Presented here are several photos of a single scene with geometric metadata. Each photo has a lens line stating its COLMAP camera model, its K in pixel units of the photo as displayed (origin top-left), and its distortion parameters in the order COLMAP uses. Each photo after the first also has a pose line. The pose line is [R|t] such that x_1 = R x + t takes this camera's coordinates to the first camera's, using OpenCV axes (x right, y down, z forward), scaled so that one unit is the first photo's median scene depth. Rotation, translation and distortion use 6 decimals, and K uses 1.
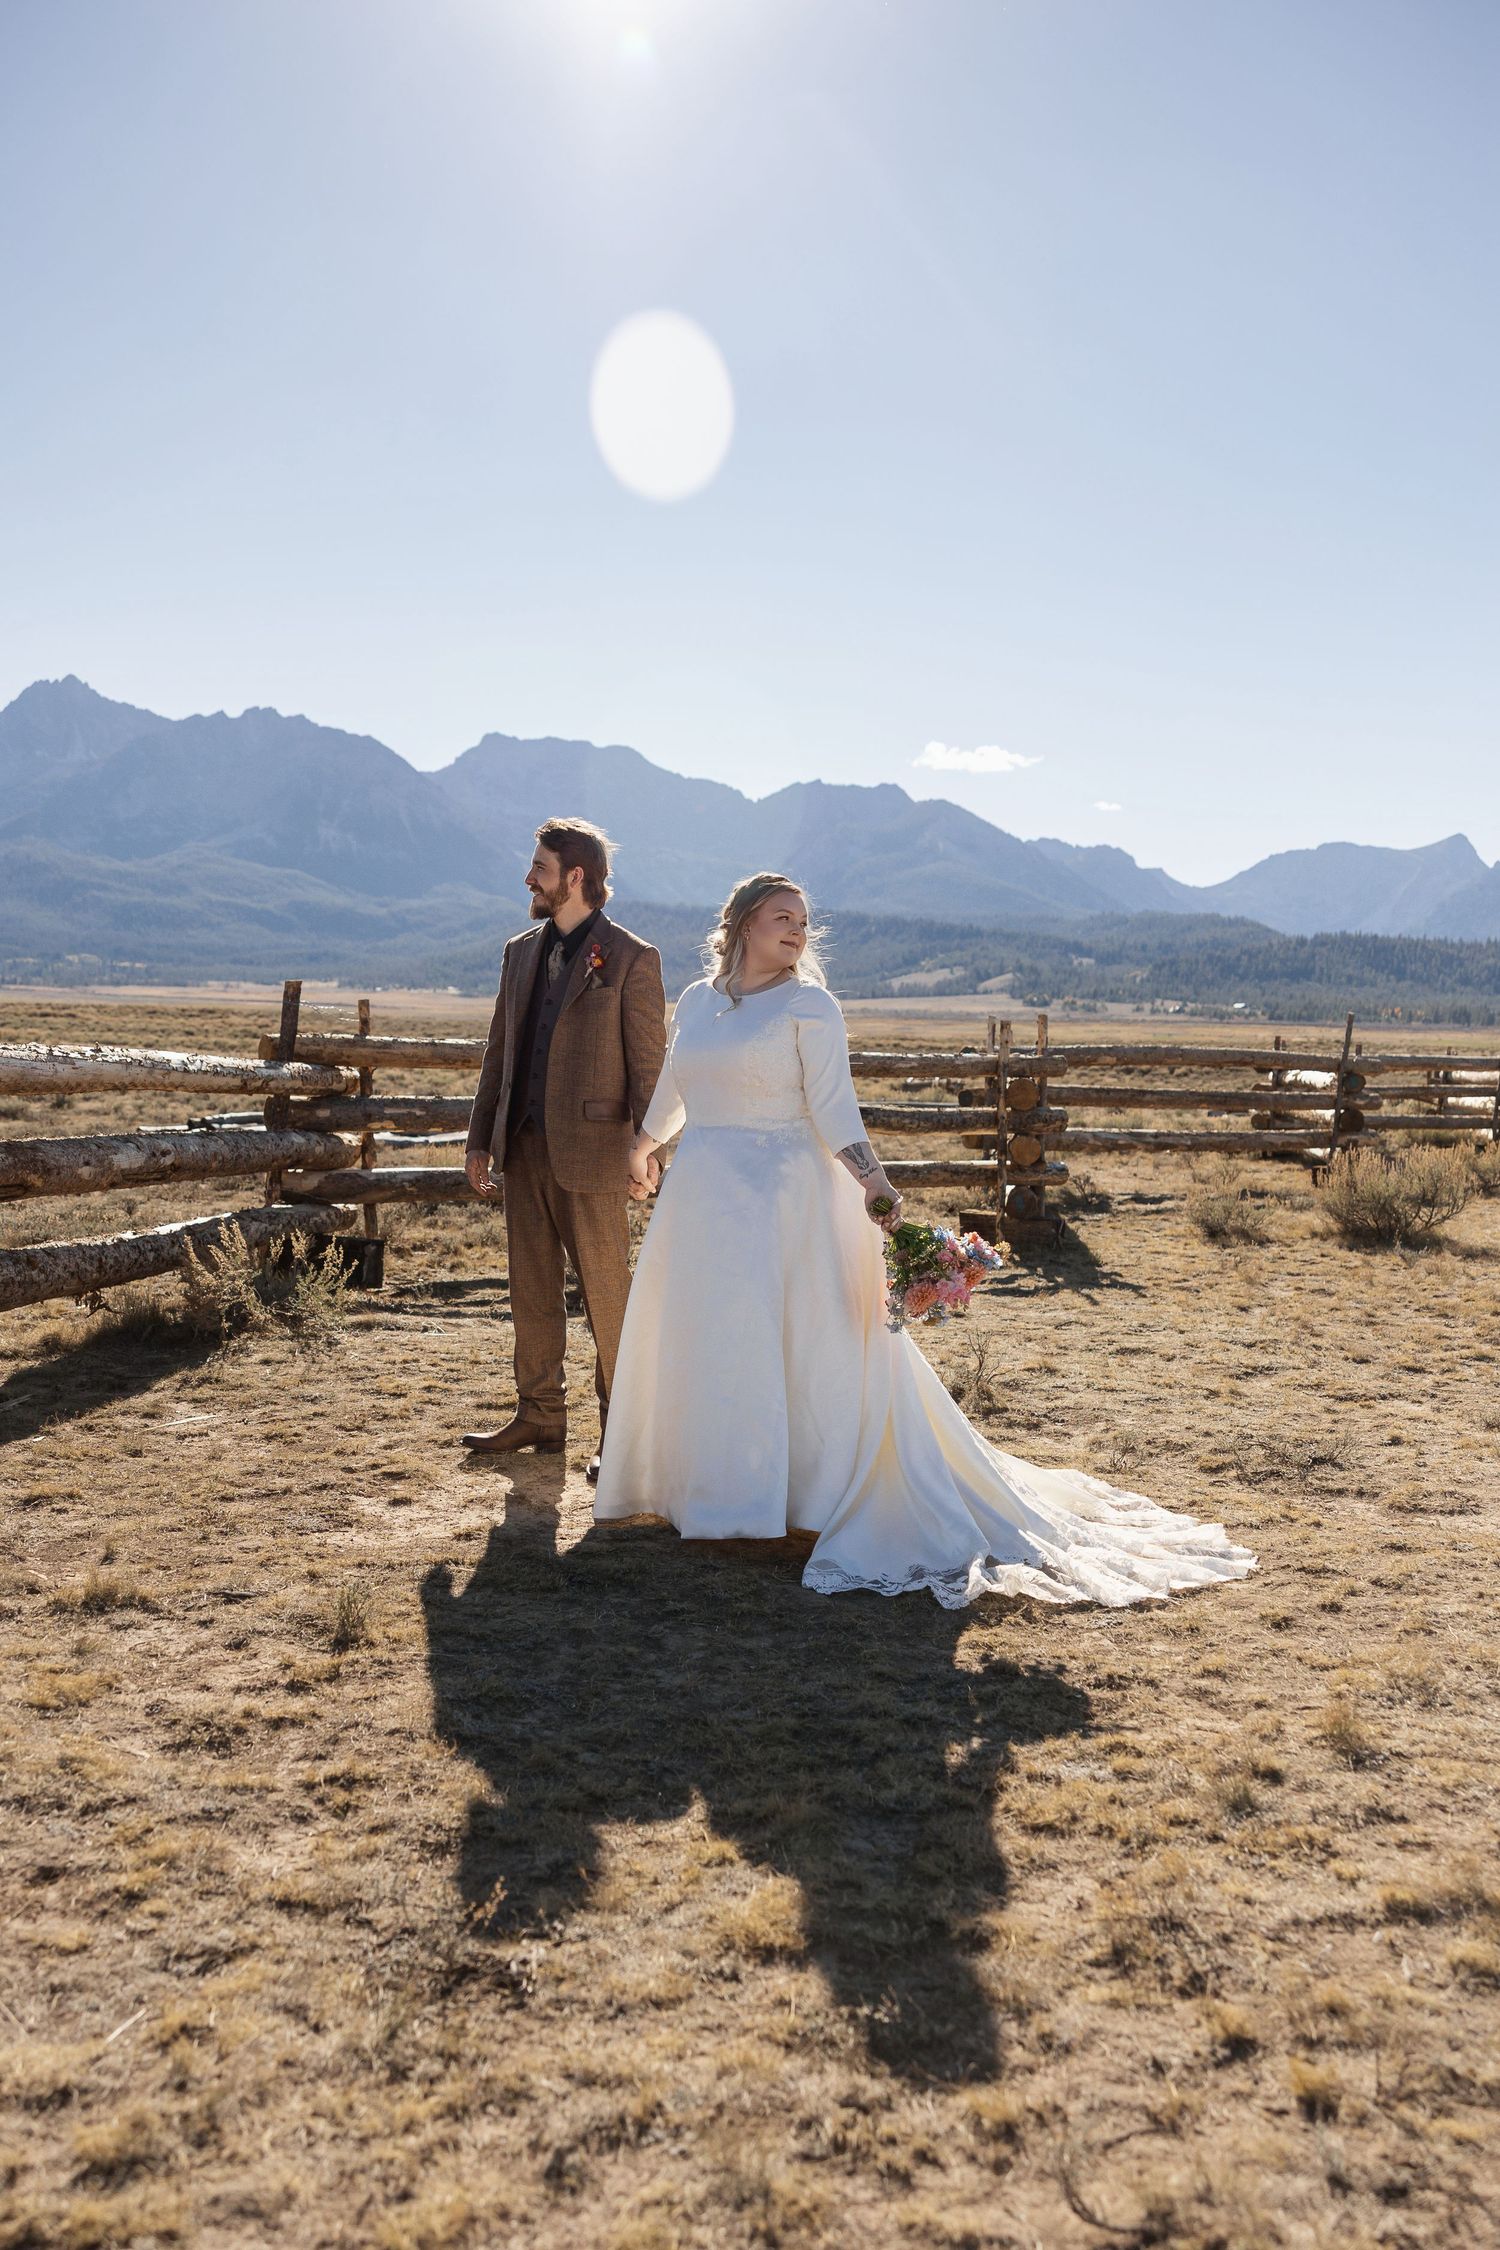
lens RADIAL K [[2023.6, 0, 747.1], [0, 2023.6, 1275.6], [0, 0, 1]] dist [0.001634, 0.002736]
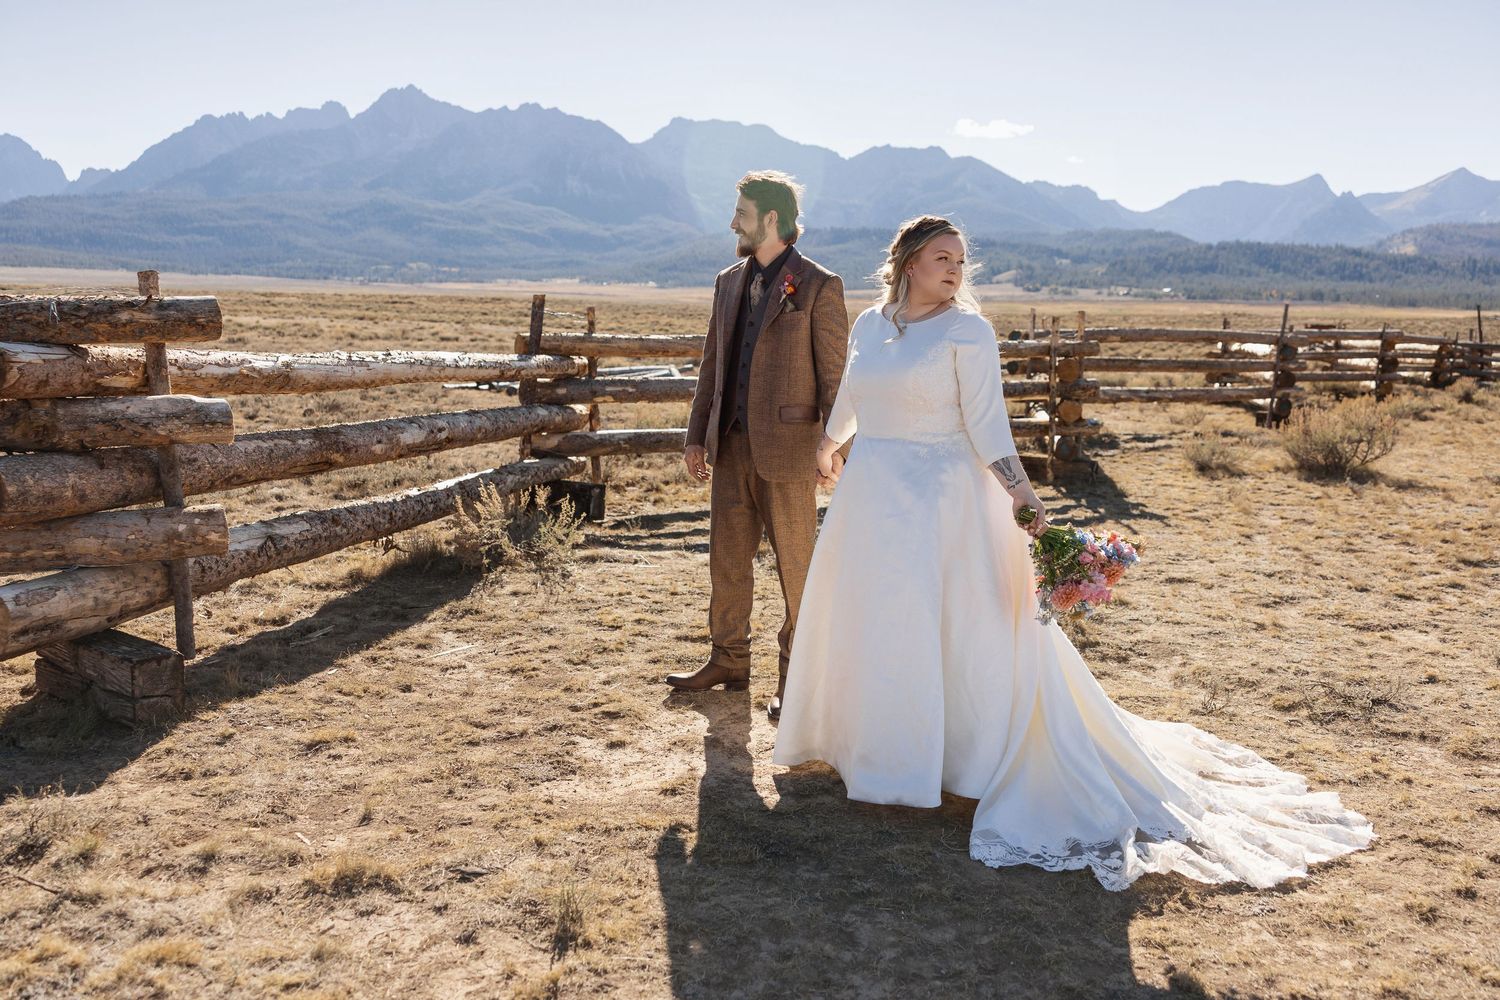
lens RADIAL K [[1301.1, 0, 750.0], [0, 1301.1, 500.0], [0, 0, 1]] dist [0.003902, 0.001825]
pose [[0.997608, 0.003569, -0.069031, -0.011026], [-0.001809, 0.999672, 0.025550, -0.015047], [0.069100, -0.025364, 0.997287, 0.066977]]
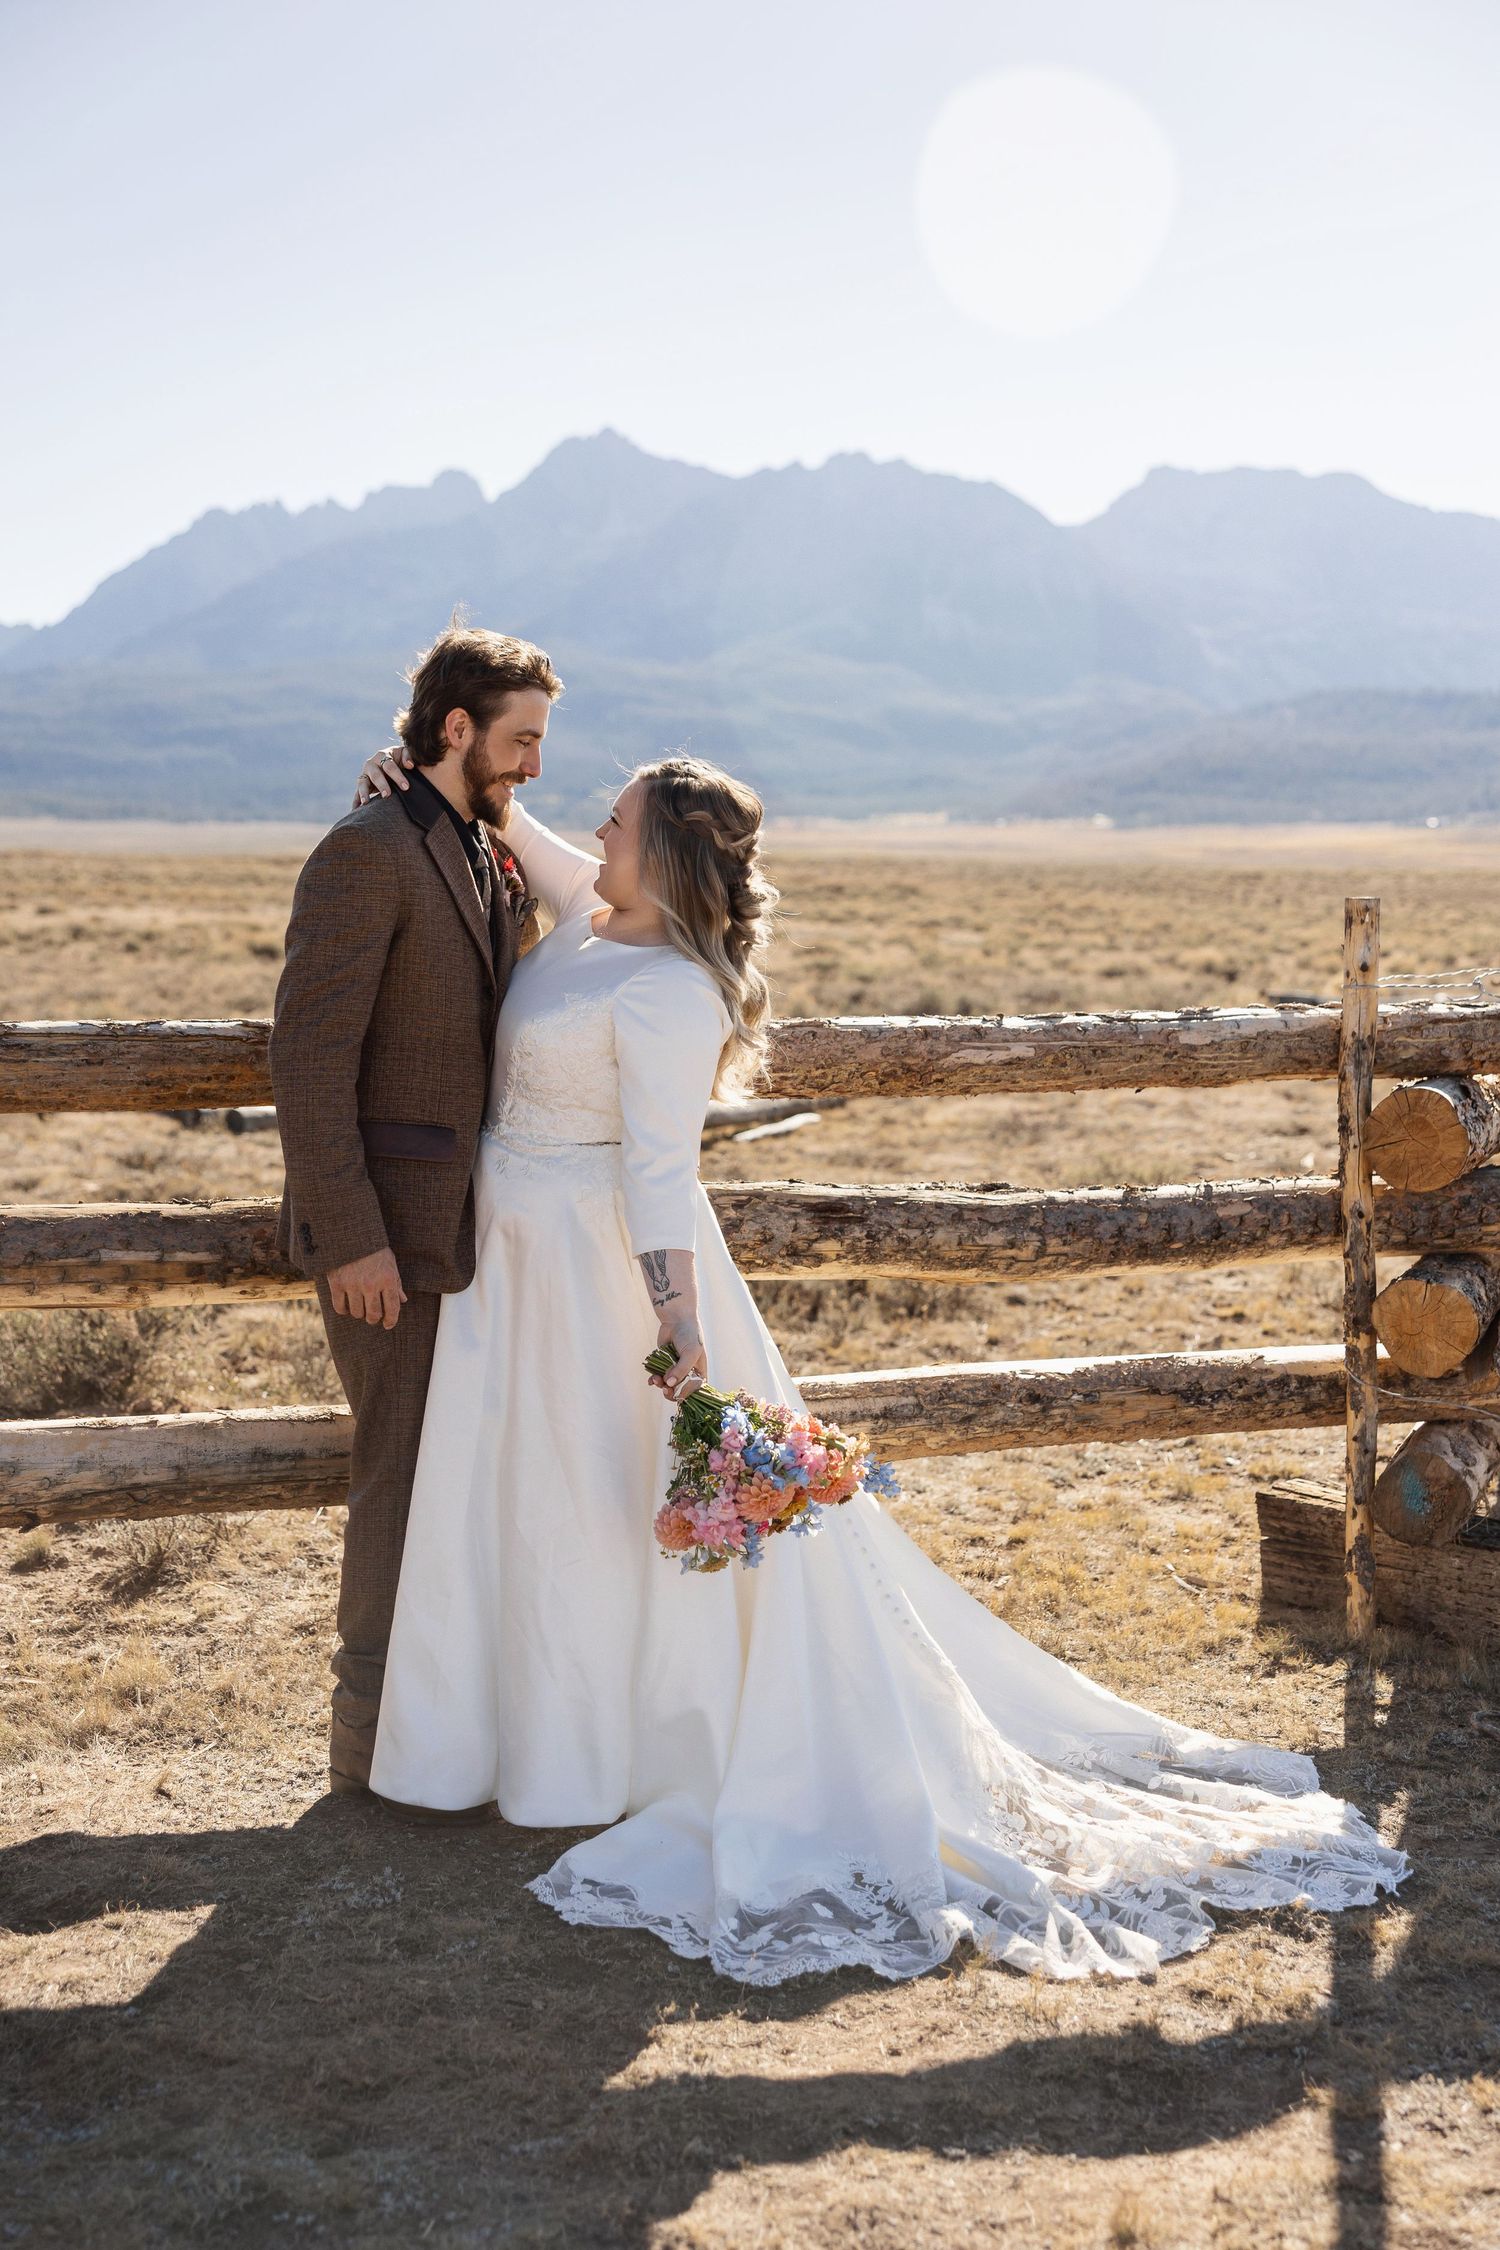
lens RADIAL K [[2781.9, 0, 750.0], [0, 2781.9, 1125.0], [0, 0, 1]] dist [0.004603, -0.024203]
pose [[0.962336, -0.001111, -0.271860, 0.097285], [-0.007312, 0.999524, -0.029969, -0.049639], [0.271764, 0.030828, 0.961870, 0.361200]]
